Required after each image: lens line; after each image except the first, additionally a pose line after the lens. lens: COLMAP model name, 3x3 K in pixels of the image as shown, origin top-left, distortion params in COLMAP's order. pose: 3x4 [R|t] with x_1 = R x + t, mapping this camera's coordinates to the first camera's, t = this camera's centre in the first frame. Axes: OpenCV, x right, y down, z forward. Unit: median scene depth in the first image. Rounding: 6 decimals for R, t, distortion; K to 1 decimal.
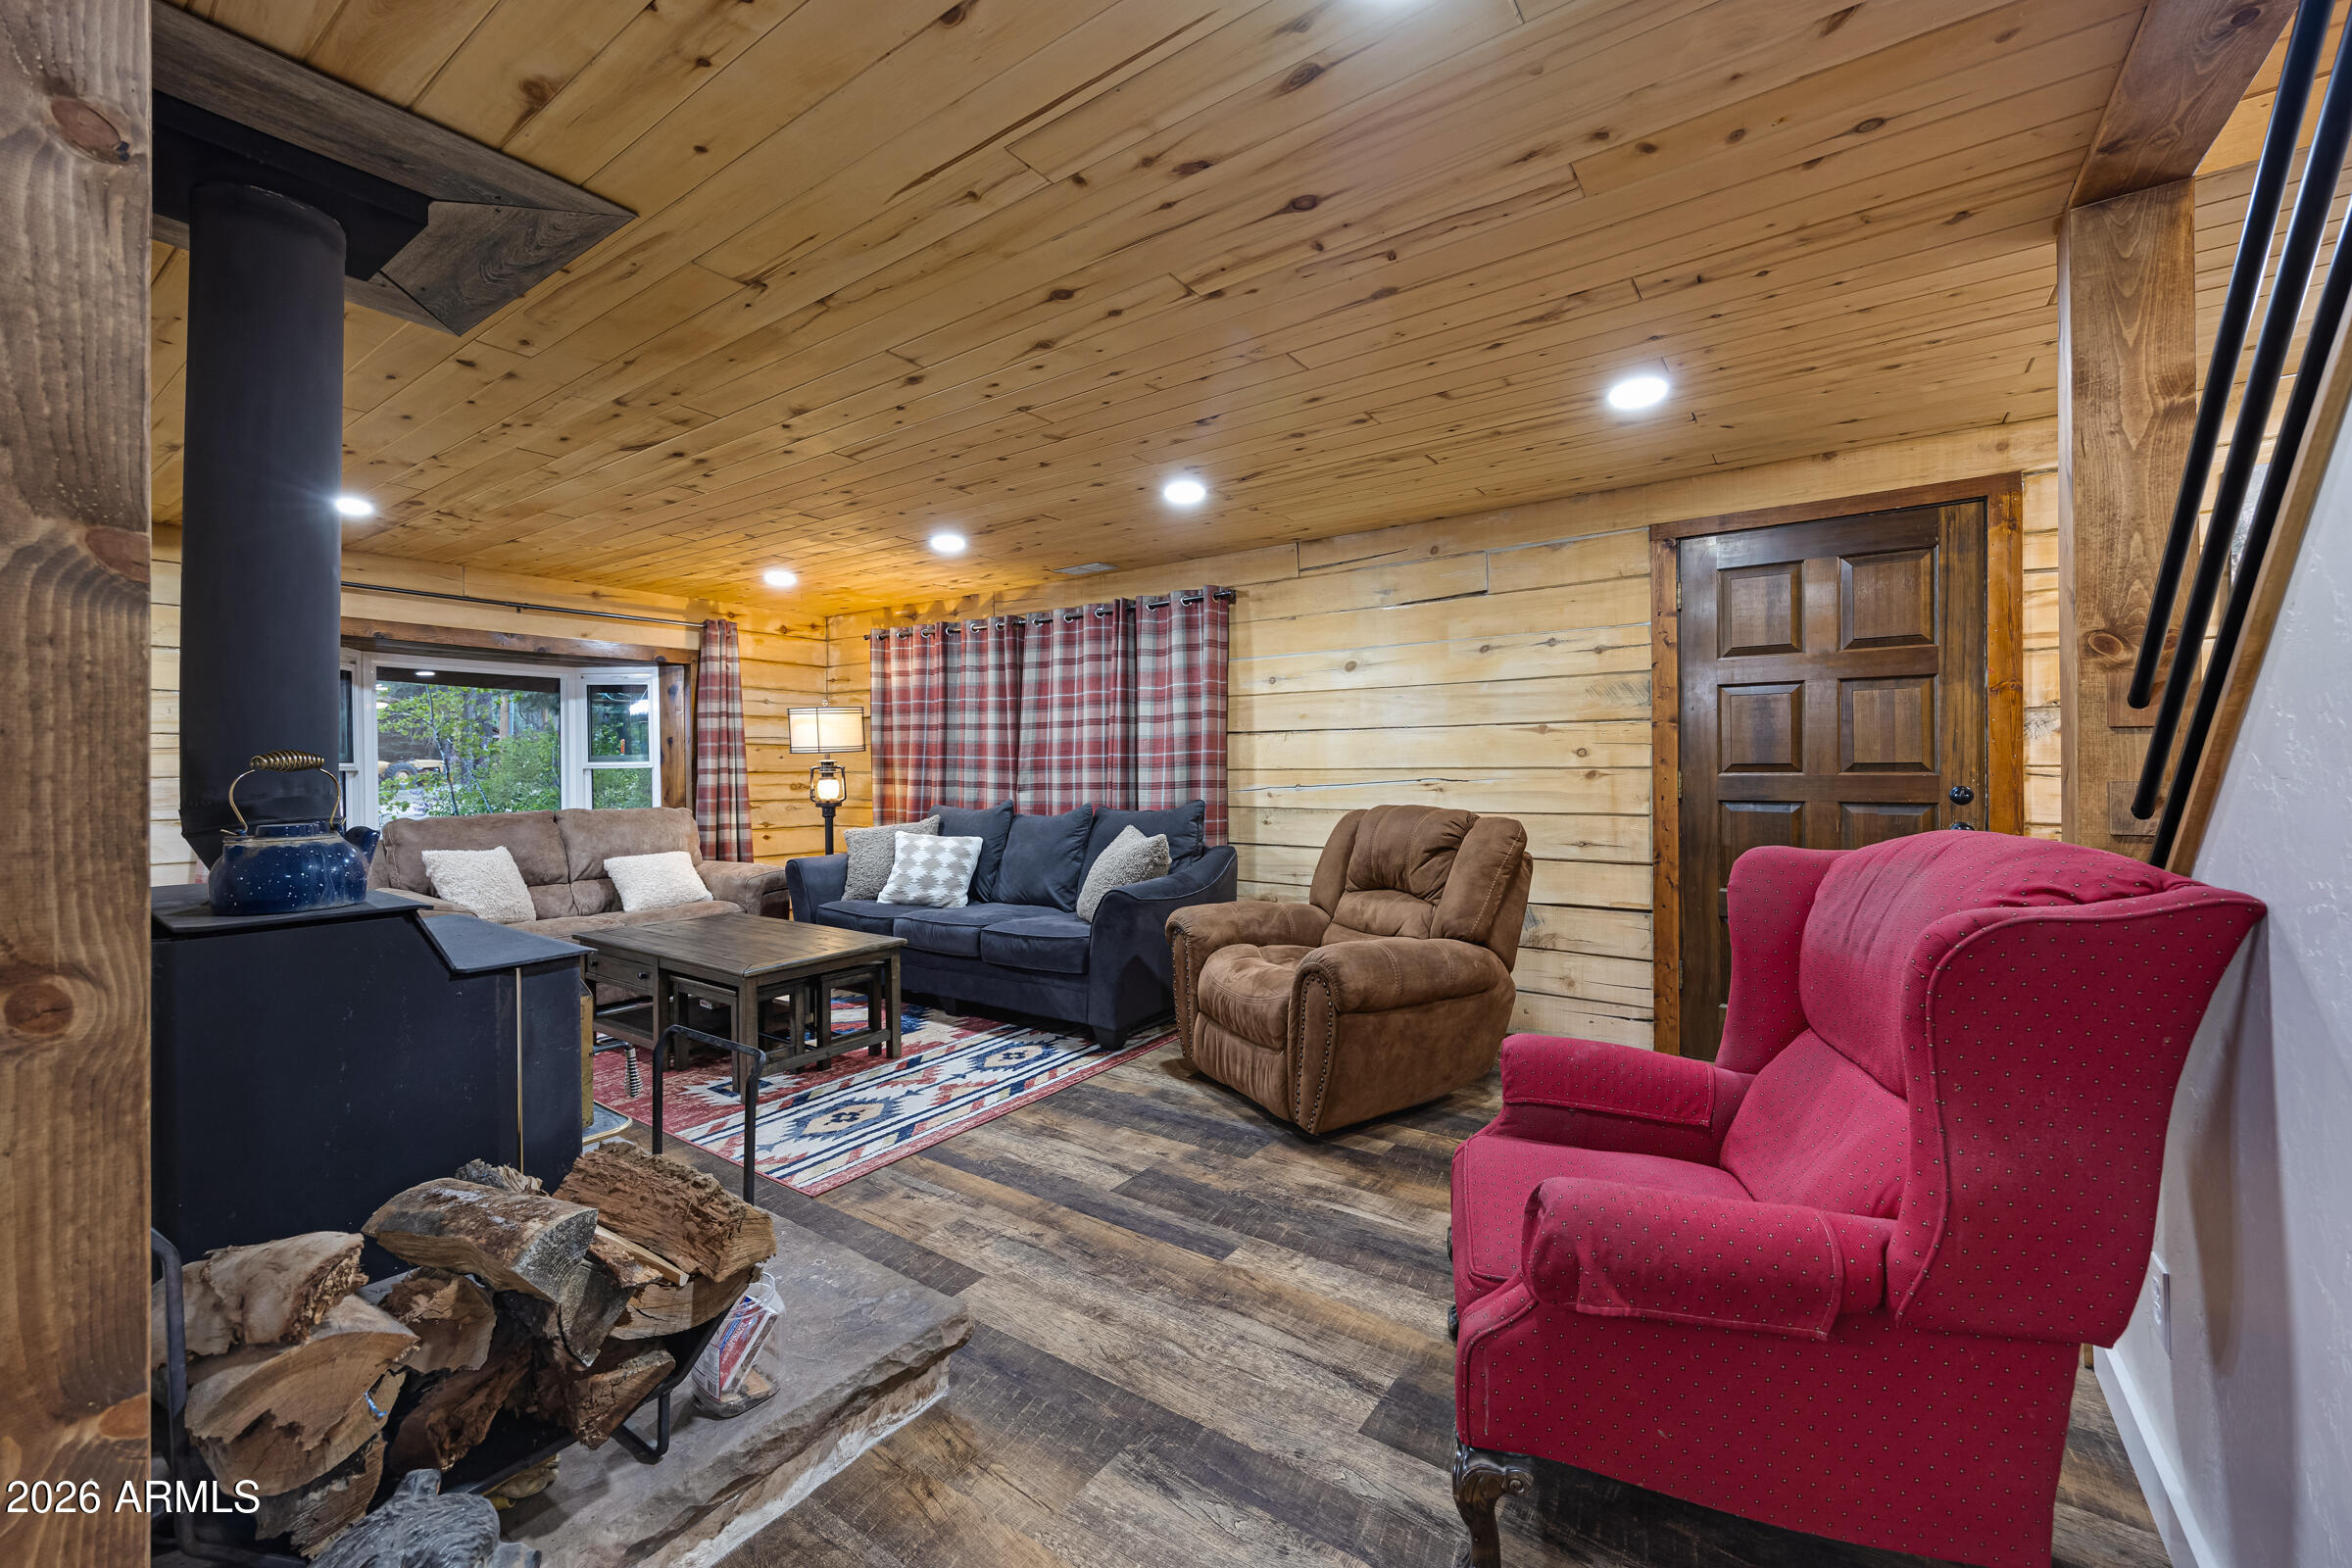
lens RADIAL K [[950.9, 0, 1181.2], [0, 950.9, 770.6], [0, 0, 1]] dist [0.000959, 0.000009]
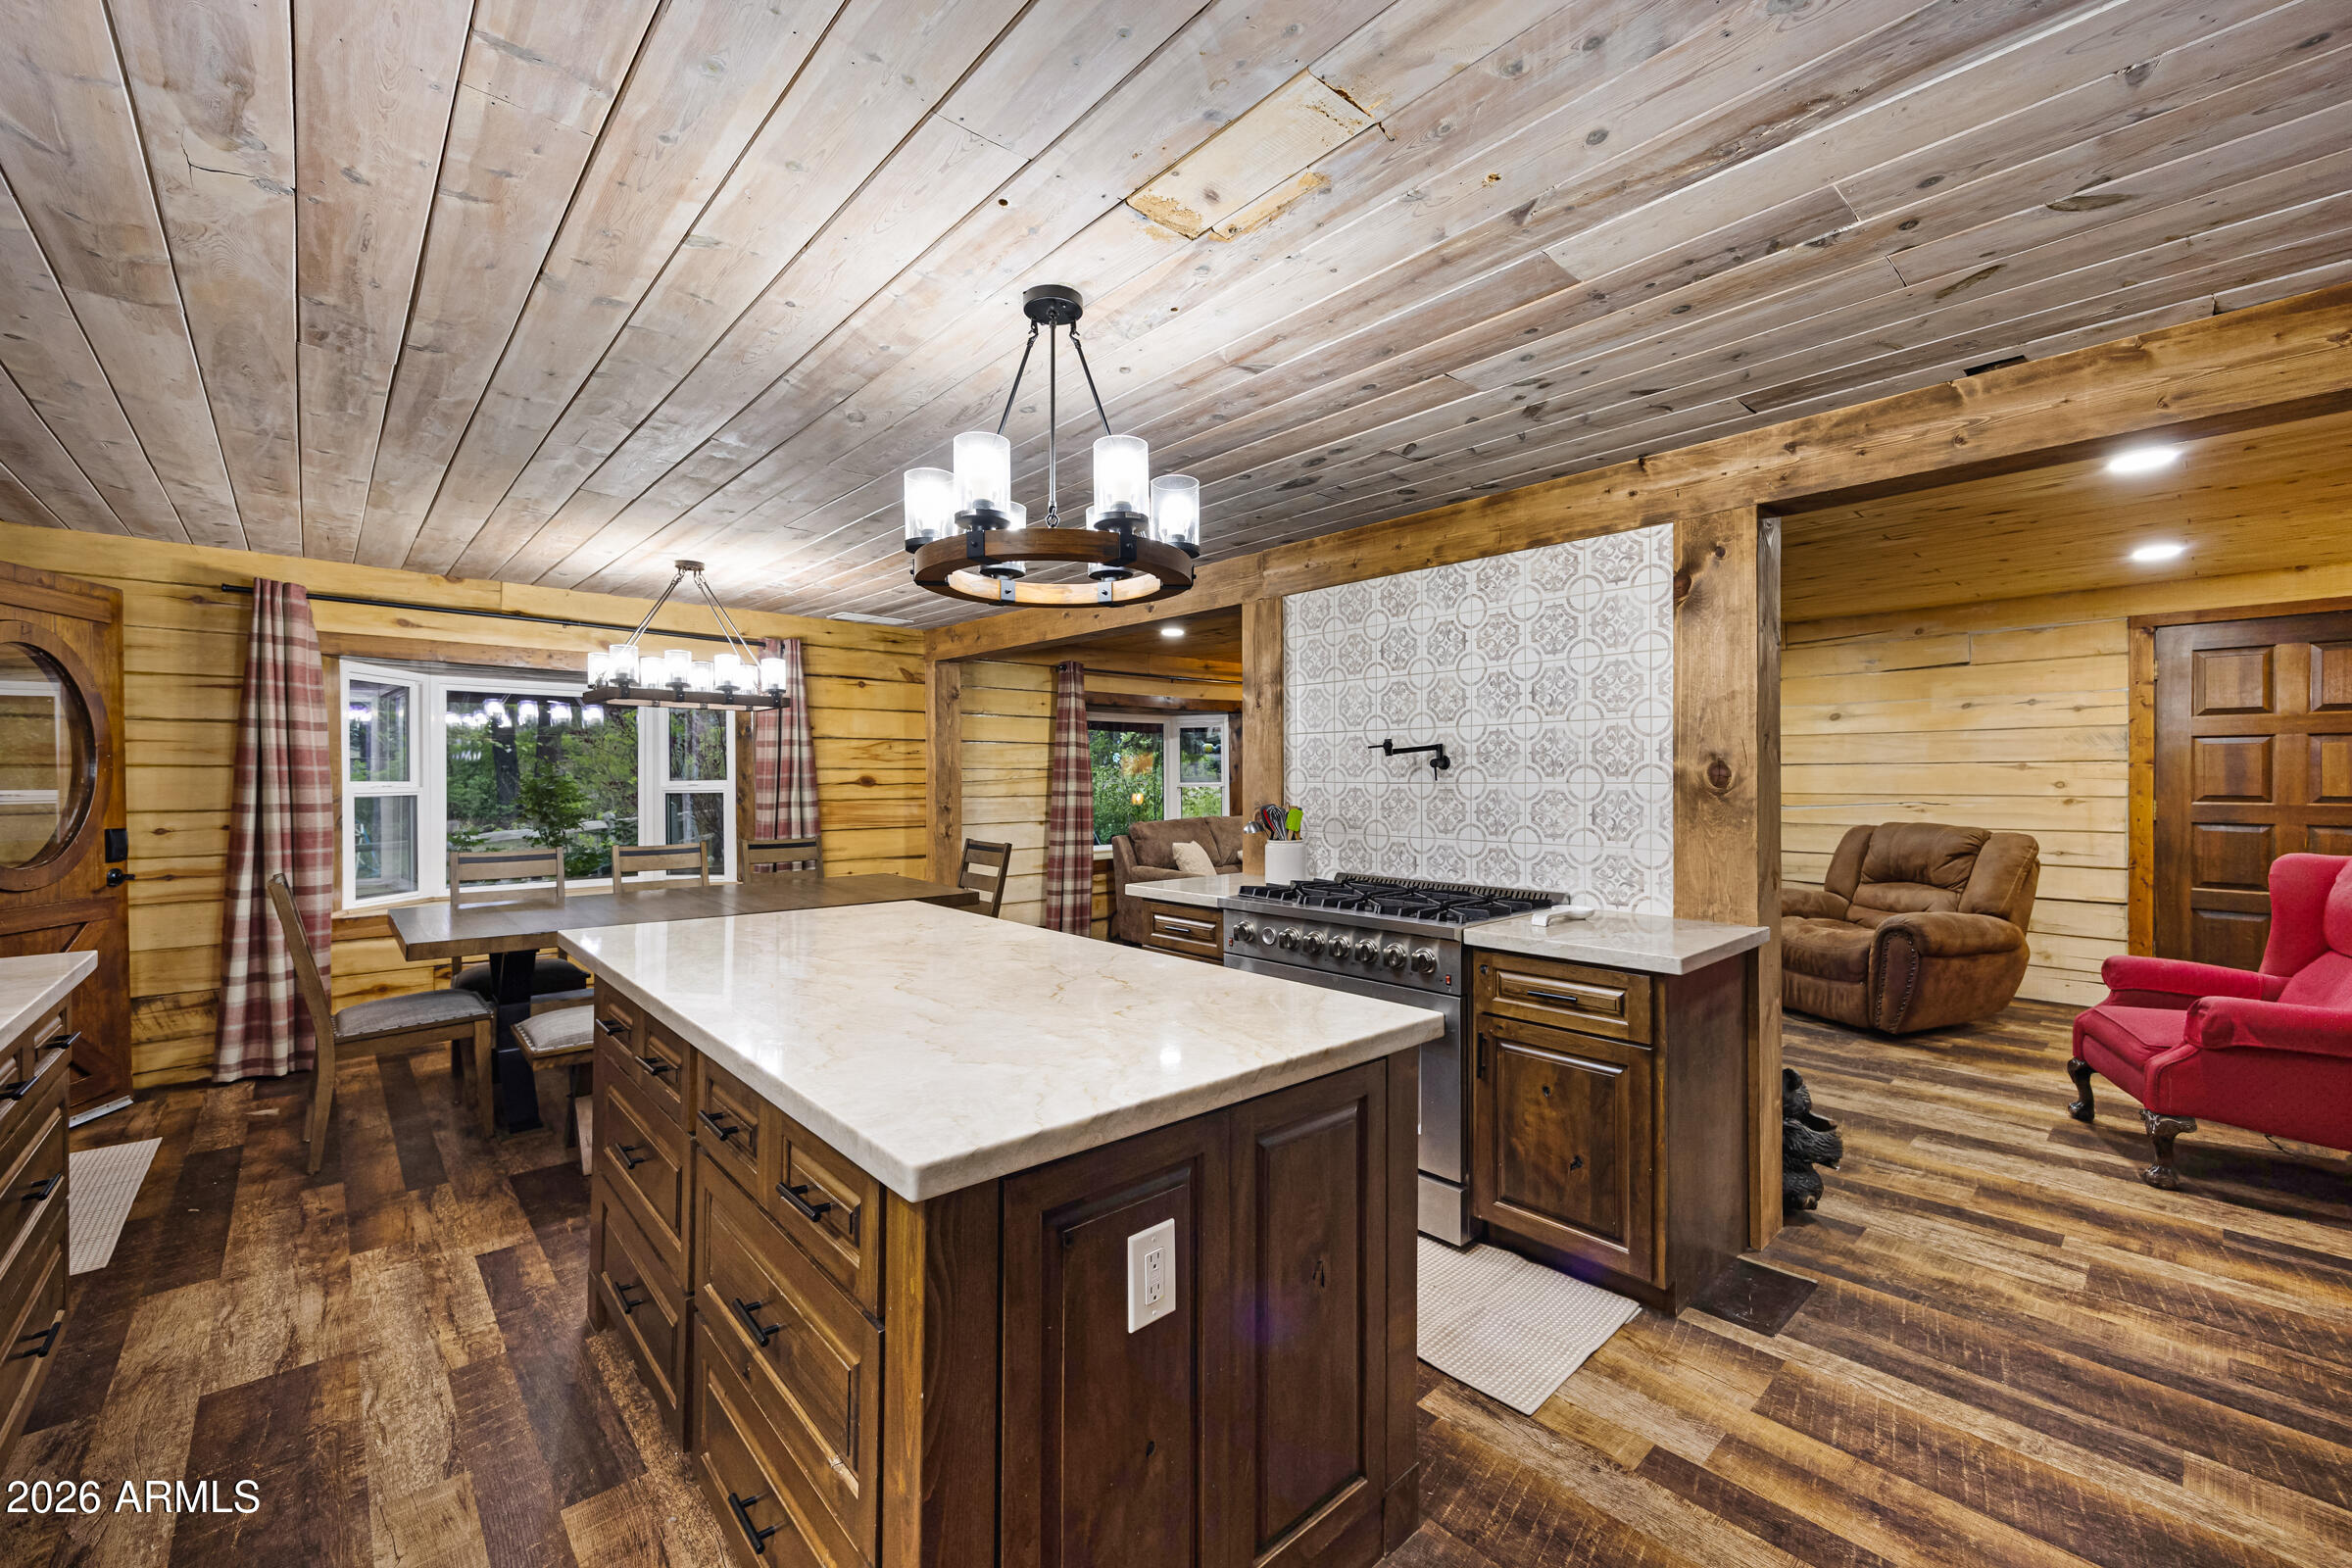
lens RADIAL K [[947.4, 0, 1148.0], [0, 947.4, 780.4], [0, 0, 1]] dist [-0.001204, -0.000547]
pose [[0.972143, 0.002776, -0.234372, -0.553366], [-0.000936, 0.999968, 0.007964, -0.037108], [0.234386, -0.007523, 0.972114, -0.639822]]
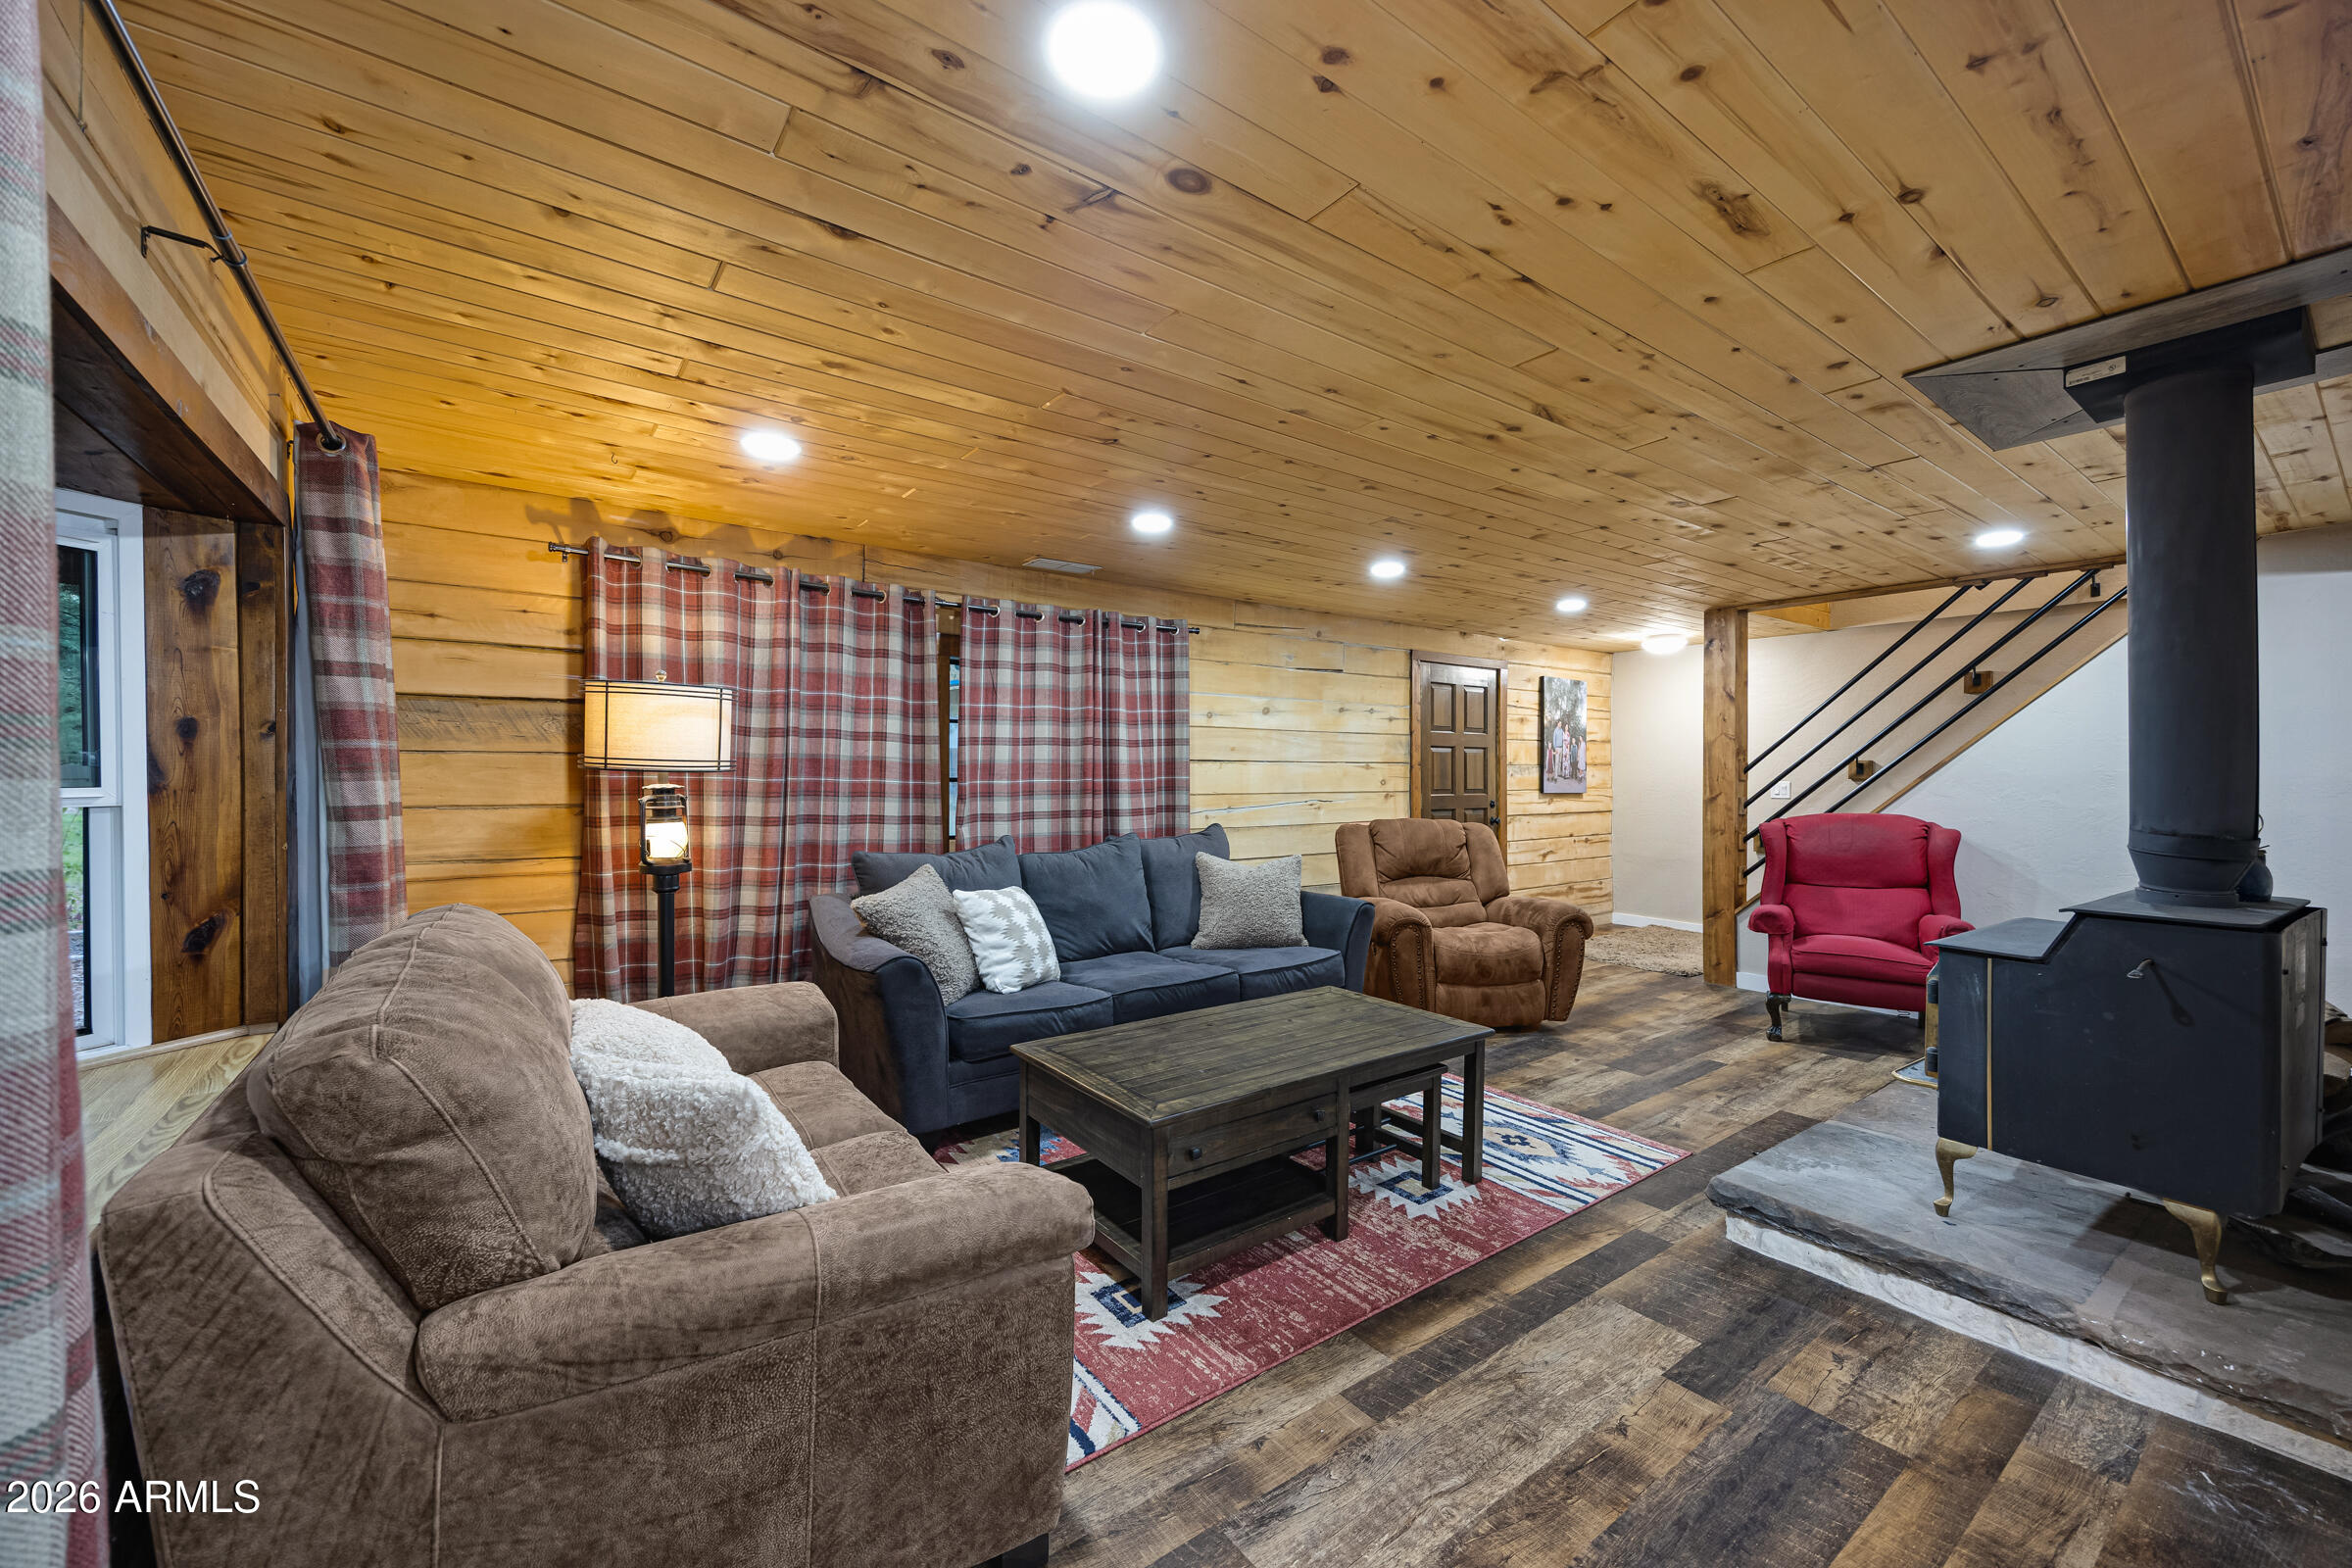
lens RADIAL K [[909.3, 0, 1176.0], [0, 909.3, 784.0], [0, 0, 1]] dist [0.001059, 0.000063]
pose [[0.317827, 0.000825, 0.948148, -1.224313], [0.002351, 0.999996, -0.001659, -0.015019], [-0.948146, 0.002757, 0.317824, 0.907322]]
